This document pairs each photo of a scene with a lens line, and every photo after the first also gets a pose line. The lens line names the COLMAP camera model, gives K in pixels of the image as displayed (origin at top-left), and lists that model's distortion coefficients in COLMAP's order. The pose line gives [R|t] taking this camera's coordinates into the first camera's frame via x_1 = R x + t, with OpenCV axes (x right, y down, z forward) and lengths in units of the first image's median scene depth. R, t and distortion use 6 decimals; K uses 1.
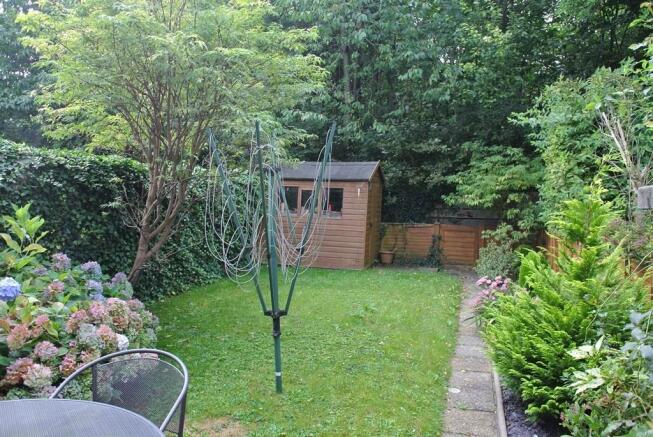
lens RADIAL K [[515.0, 0, 326.5], [0, 515.0, 218.5], [0, 0, 1]] dist [-0.068345, 0.007340]
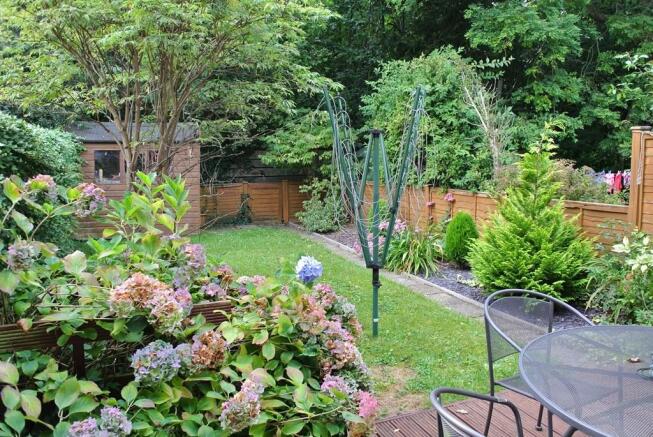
lens RADIAL K [[515.0, 0, 326.5], [0, 515.0, 218.5], [0, 0, 1]] dist [-0.068345, 0.007340]
pose [[0.803959, -0.099097, 0.586370, -0.307705], [0.053419, 0.994066, 0.094755, -0.008532], [-0.592281, -0.044856, 0.804482, 0.071846]]
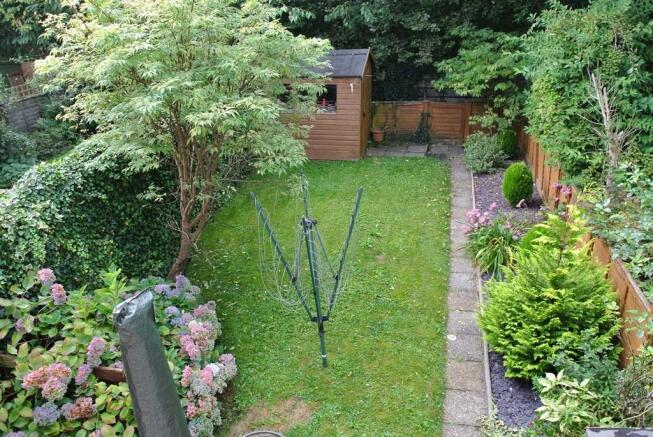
lens RADIAL K [[515.0, 0, 326.5], [0, 515.0, 218.5], [0, 0, 1]] dist [-0.068345, 0.007340]
pose [[0.996481, -0.078811, 0.028538, -0.037415], [0.061915, 0.921603, 0.383163, -0.206320], [-0.056498, -0.380048, 0.923240, -0.038170]]
